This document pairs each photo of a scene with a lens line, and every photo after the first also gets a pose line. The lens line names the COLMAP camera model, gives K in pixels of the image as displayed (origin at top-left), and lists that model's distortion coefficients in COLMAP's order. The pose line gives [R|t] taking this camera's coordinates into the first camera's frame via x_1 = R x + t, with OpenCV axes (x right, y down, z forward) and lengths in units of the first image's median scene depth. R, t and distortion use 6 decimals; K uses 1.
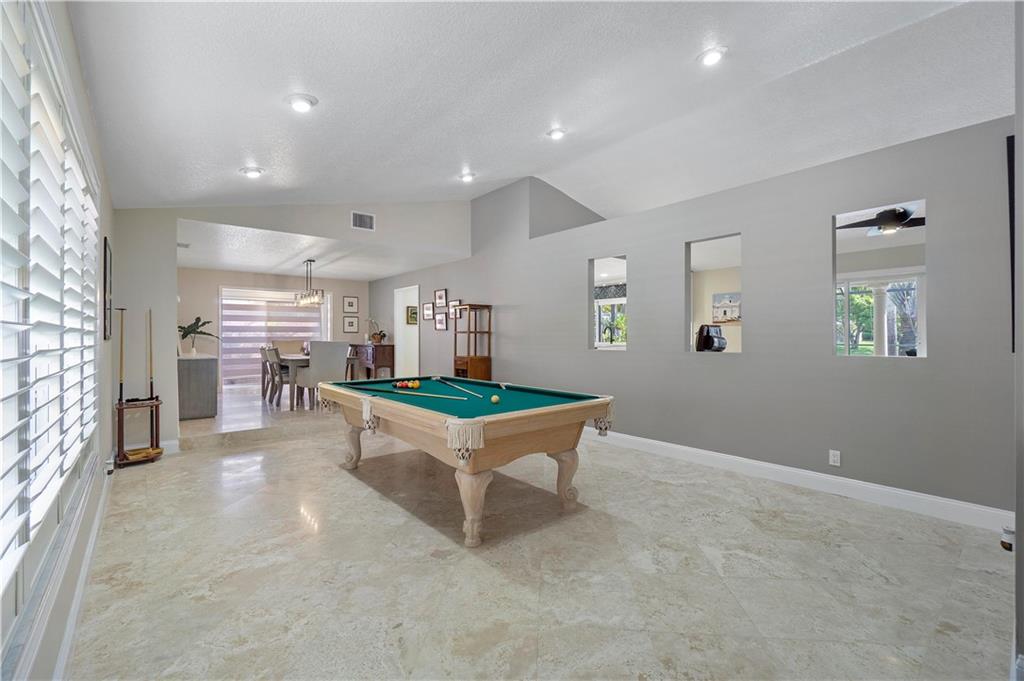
lens RADIAL K [[440.4, 0, 509.2], [0, 440.4, 336.0], [0, 0, 1]] dist [-0.008398, 0.001682]
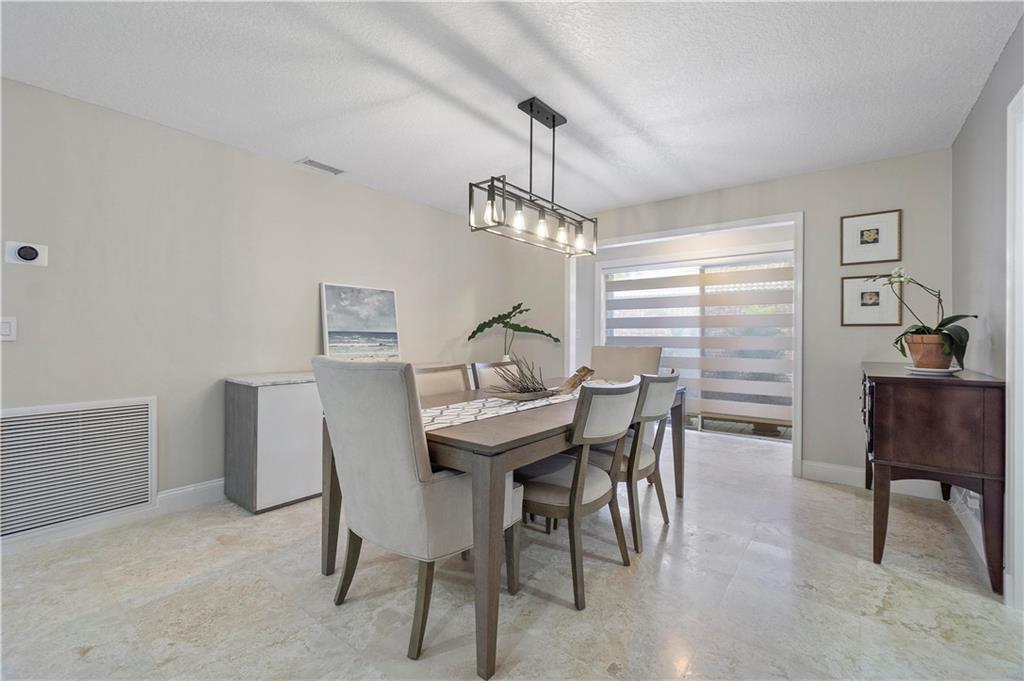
lens RADIAL K [[440.4, 0, 501.7], [0, 440.4, 337.7], [0, 0, 1]] dist [-0.008398, 0.001682]
pose [[0.207019, 0.011099, -0.978274, -0.114542], [-0.002072, 0.999938, 0.010906, -0.002478], [0.978335, -0.000230, 0.207030, 0.733561]]
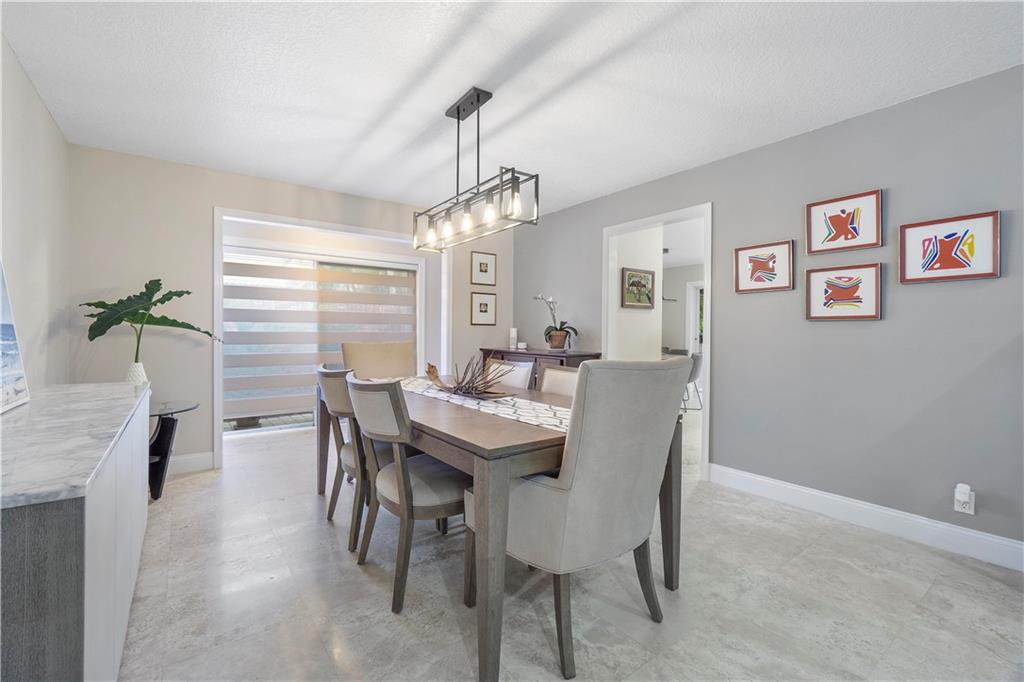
lens RADIAL K [[440.4, 0, 505.7], [0, 440.4, 336.5], [0, 0, 1]] dist [-0.008398, 0.001682]
pose [[0.998116, 0.009586, -0.060607, -0.331244], [-0.008917, 0.999896, 0.011301, -0.001058], [0.060709, -0.010739, 0.998098, 0.552664]]
